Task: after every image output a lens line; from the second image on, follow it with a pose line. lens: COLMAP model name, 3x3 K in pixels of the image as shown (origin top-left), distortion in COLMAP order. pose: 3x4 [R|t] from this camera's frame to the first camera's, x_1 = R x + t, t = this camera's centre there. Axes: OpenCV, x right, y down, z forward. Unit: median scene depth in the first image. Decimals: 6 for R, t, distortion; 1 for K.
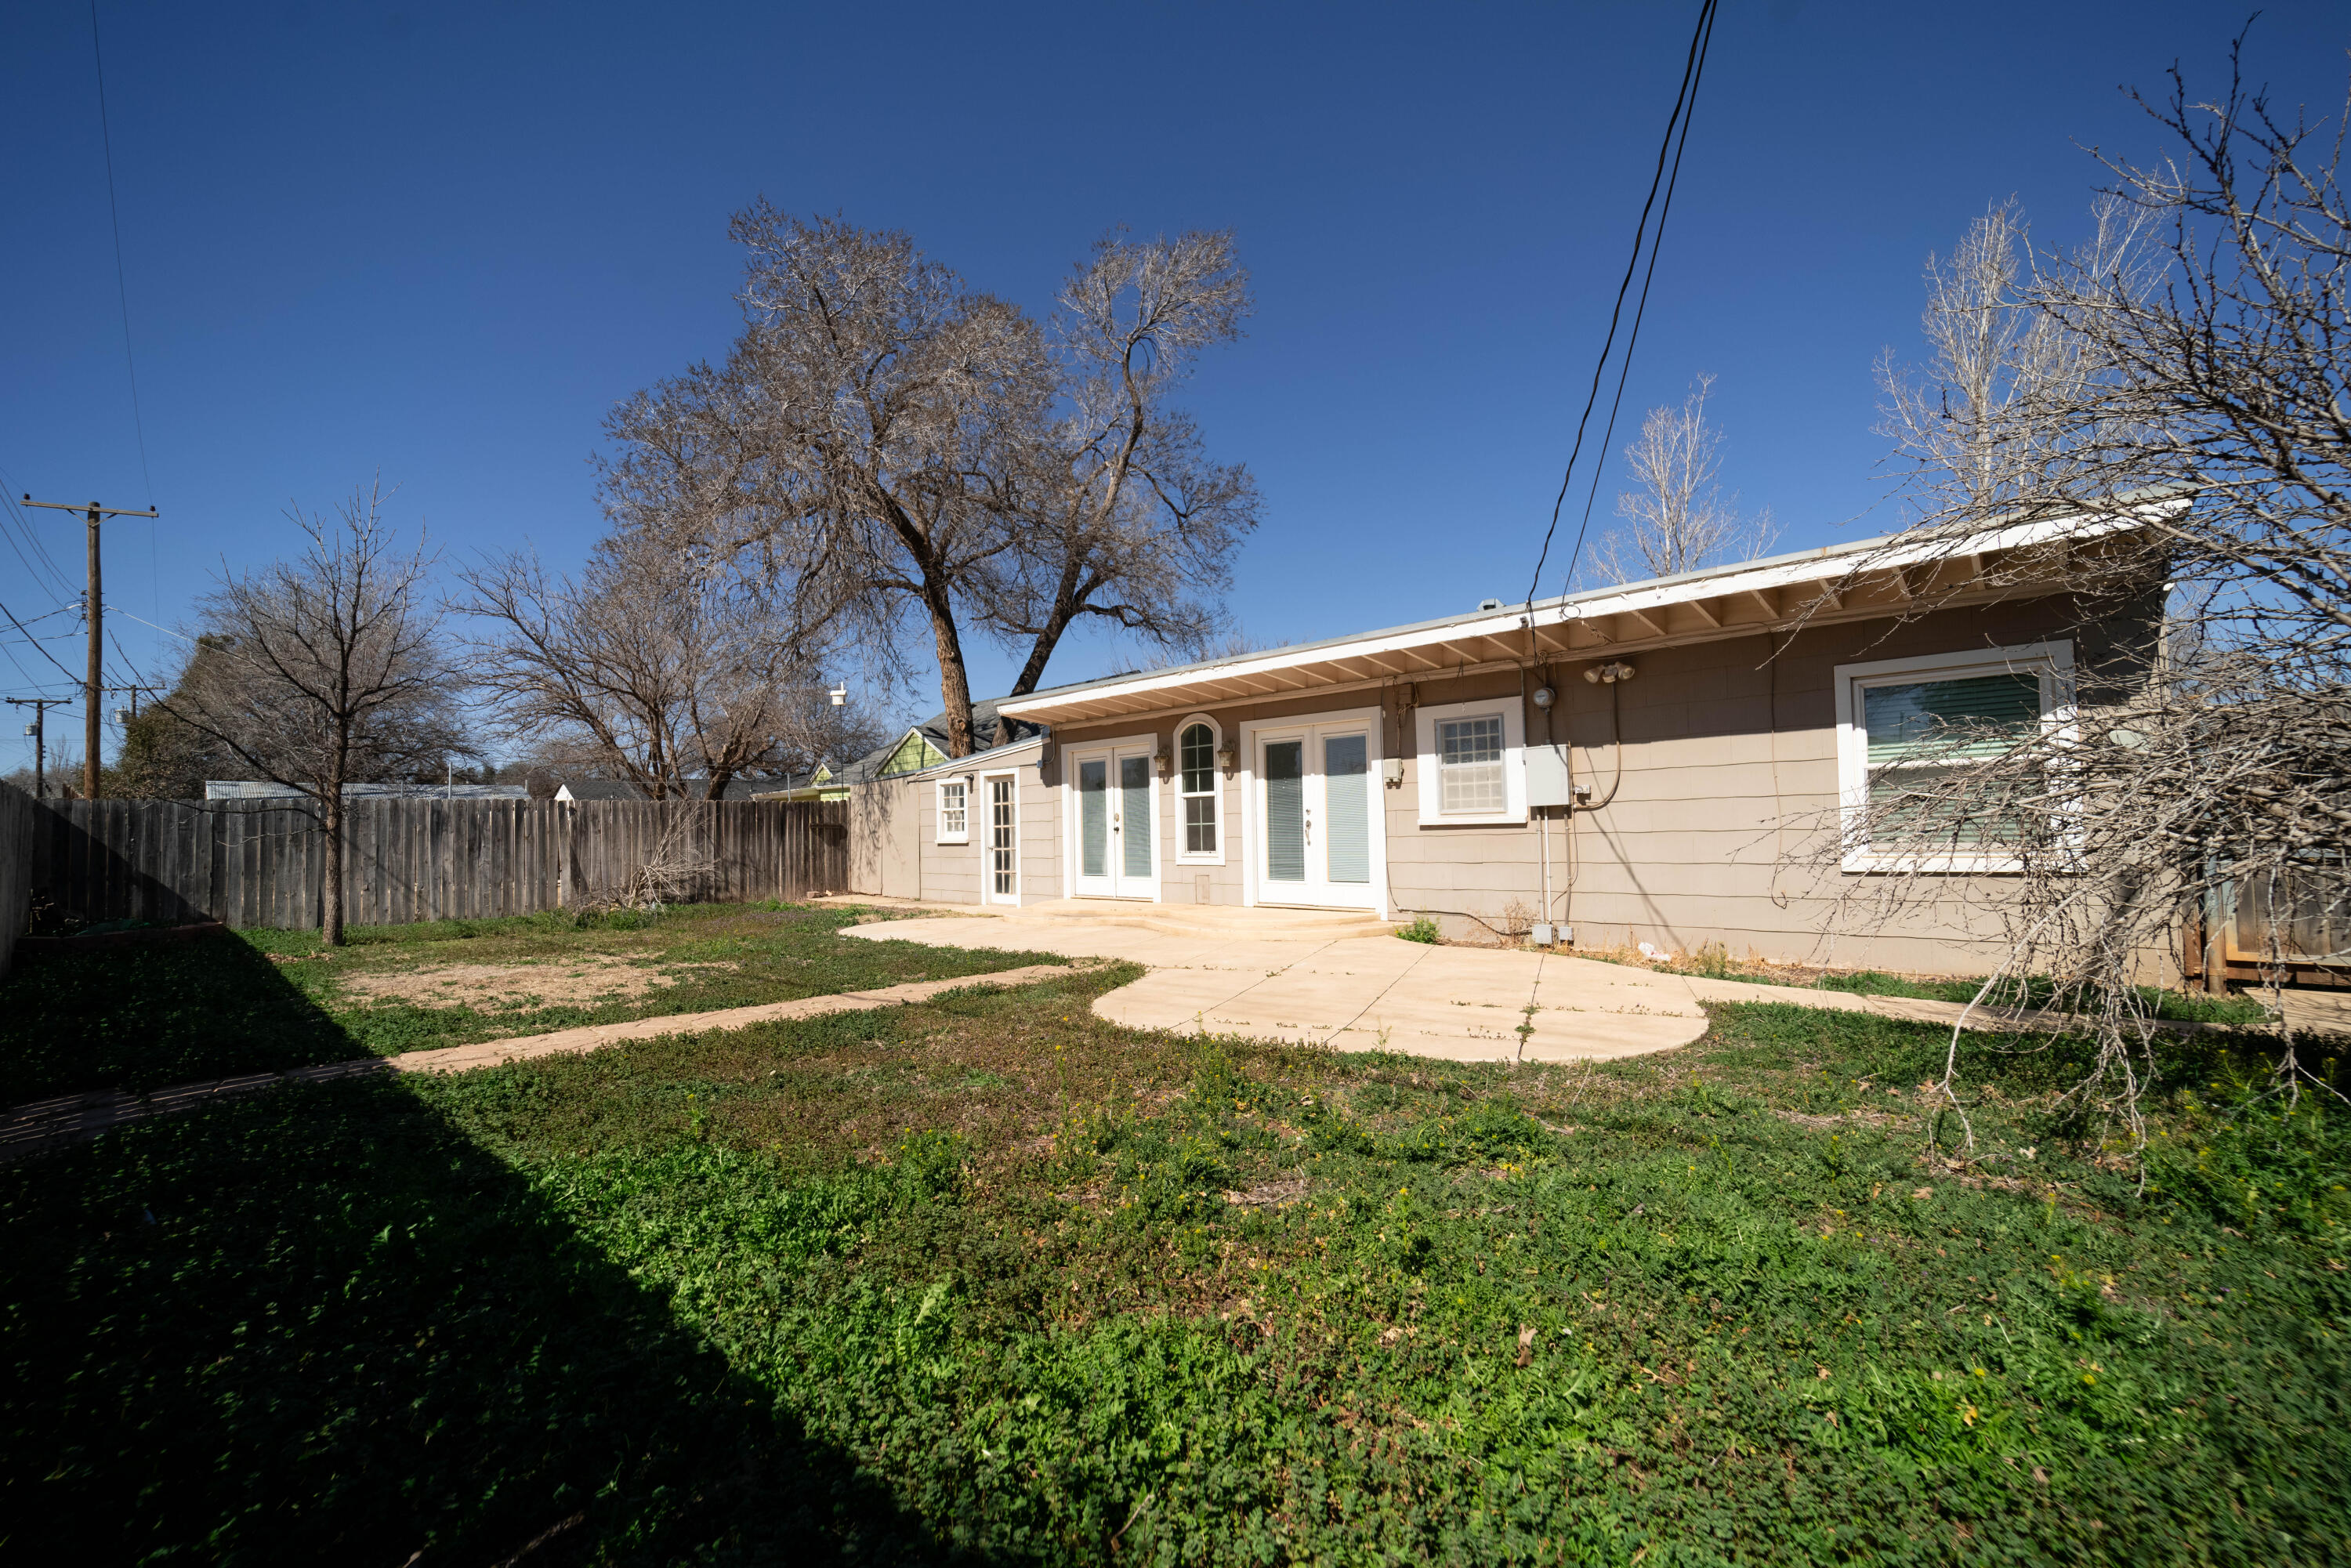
lens RADIAL K [[944.2, 0, 1163.8], [0, 944.2, 801.7], [0, 0, 1]] dist [-0.000983, -0.000387]
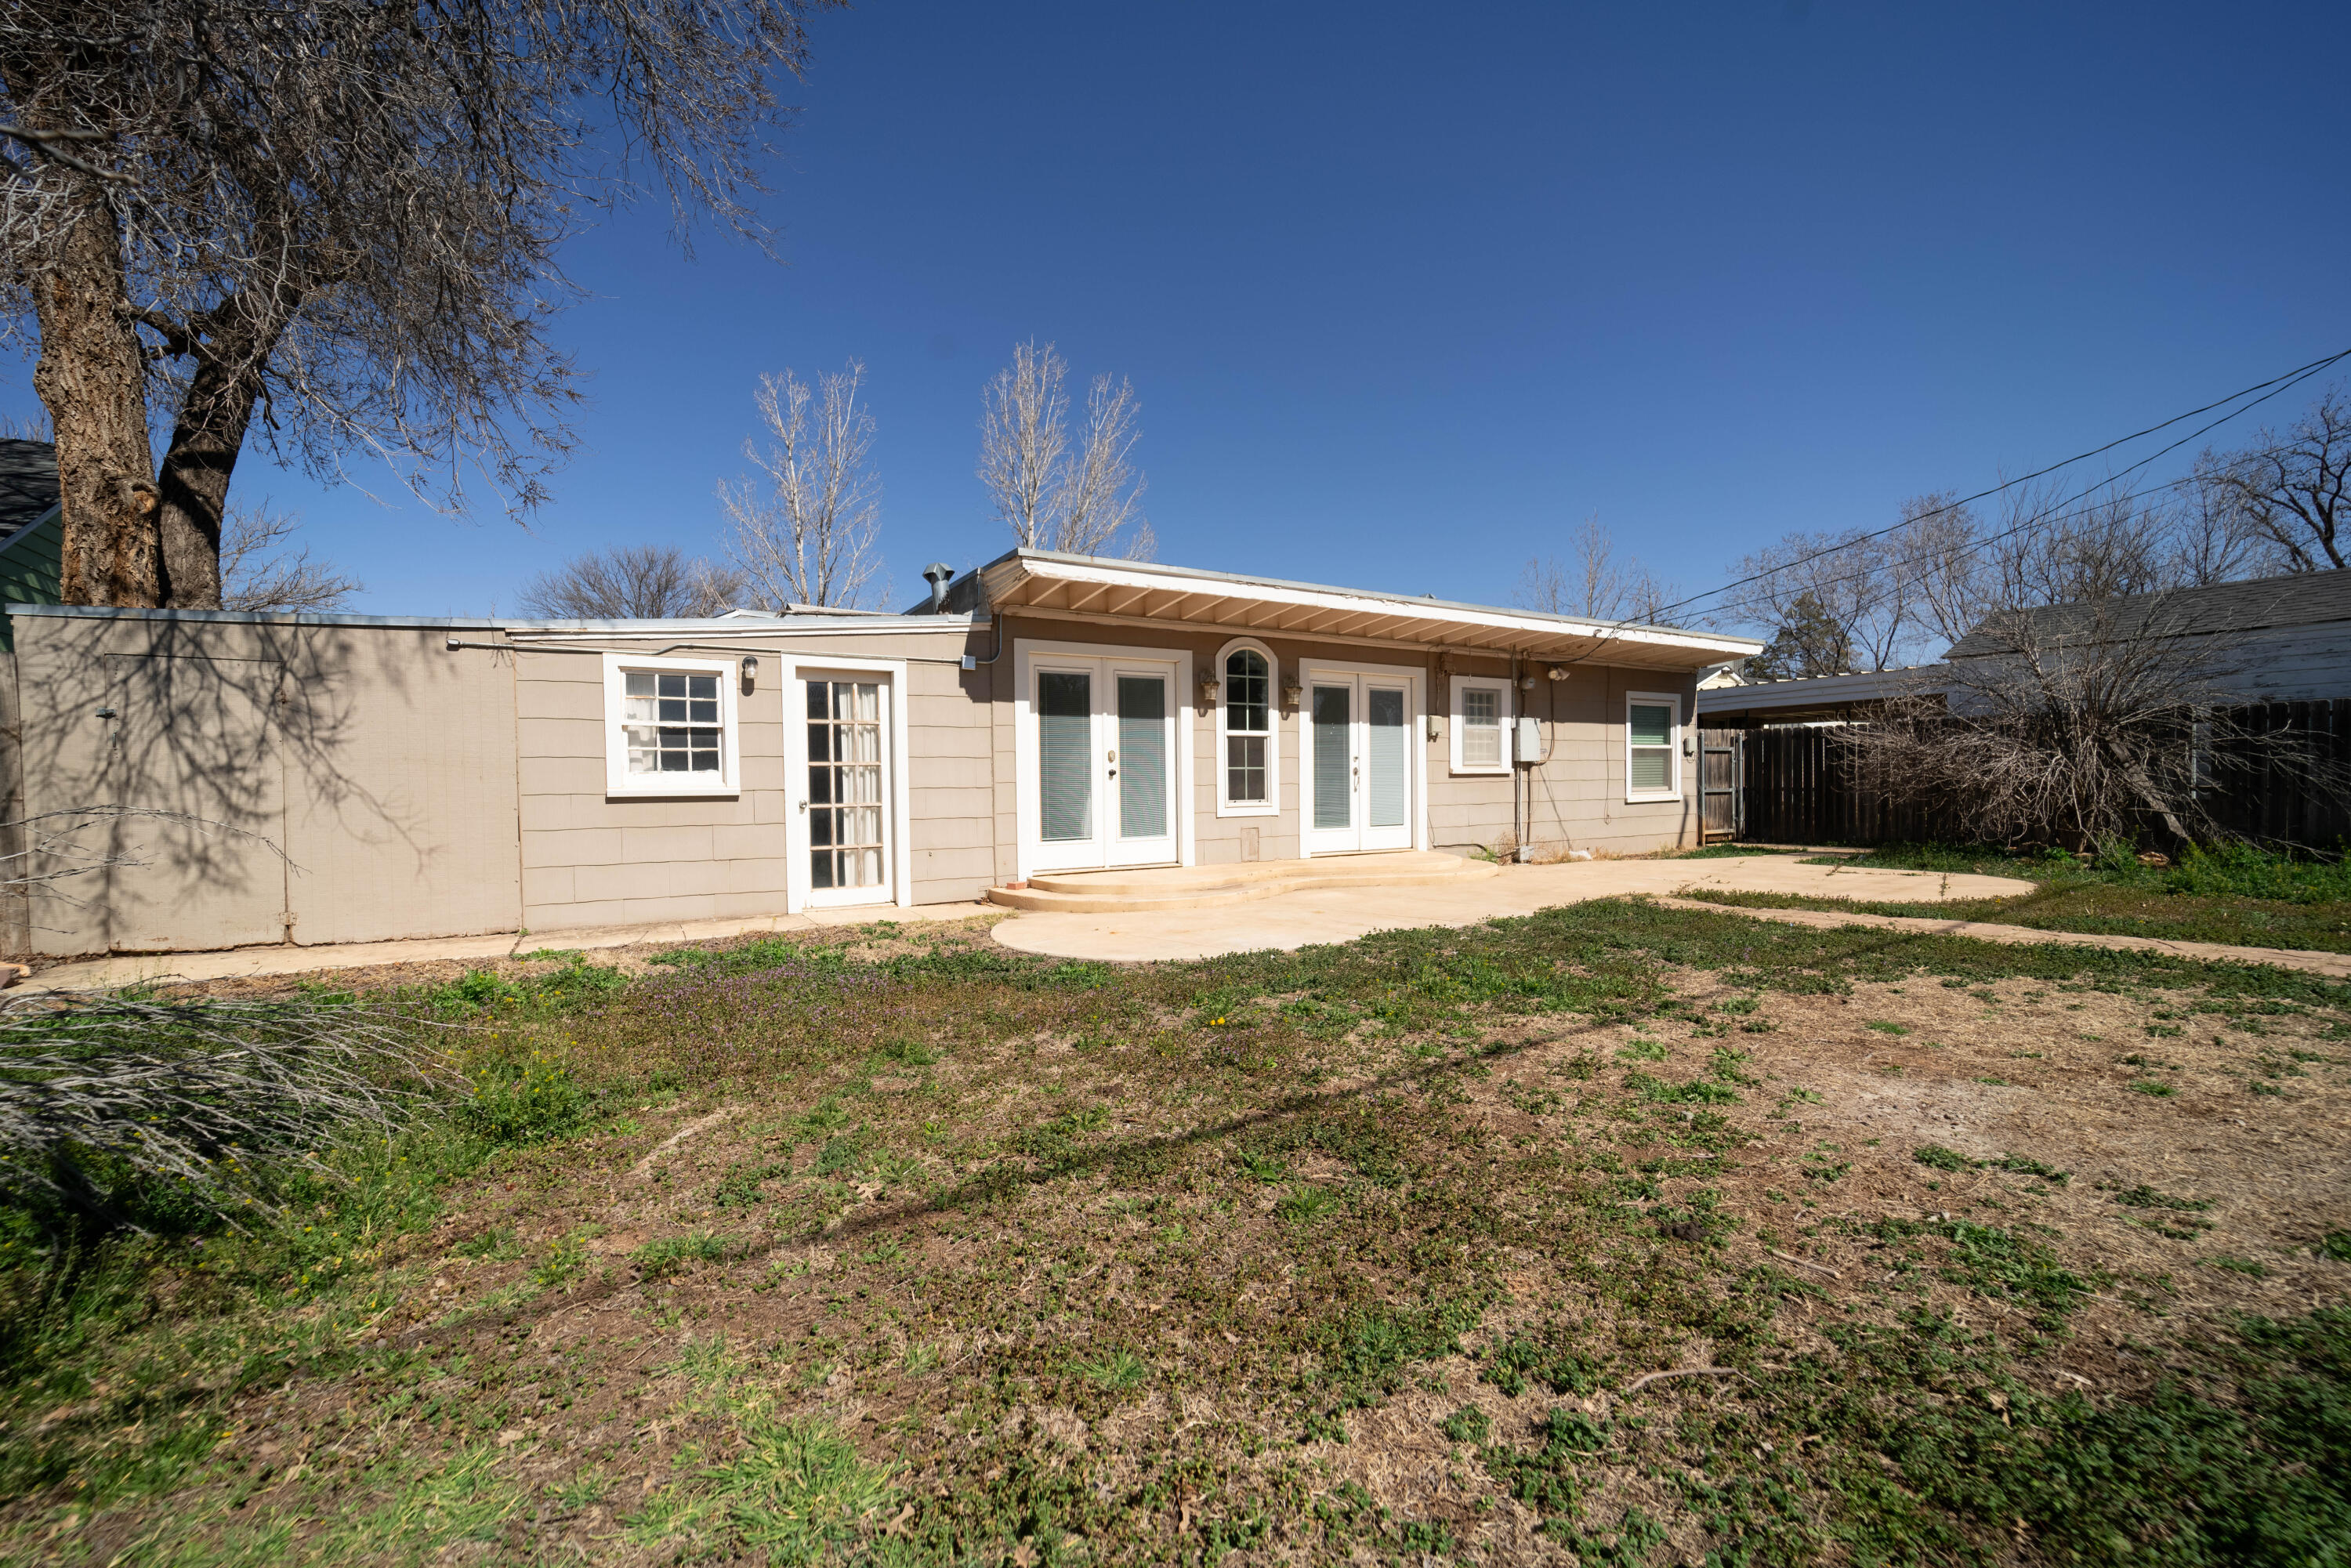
lens RADIAL K [[944.2, 0, 1163.8], [0, 944.2, 801.7], [0, 0, 1]] dist [-0.000983, -0.000387]
pose [[0.270162, -0.011036, 0.962751, -0.809271], [-0.030800, 0.999323, 0.020098, 0.039397], [-0.962322, -0.035083, 0.269640, 0.848688]]
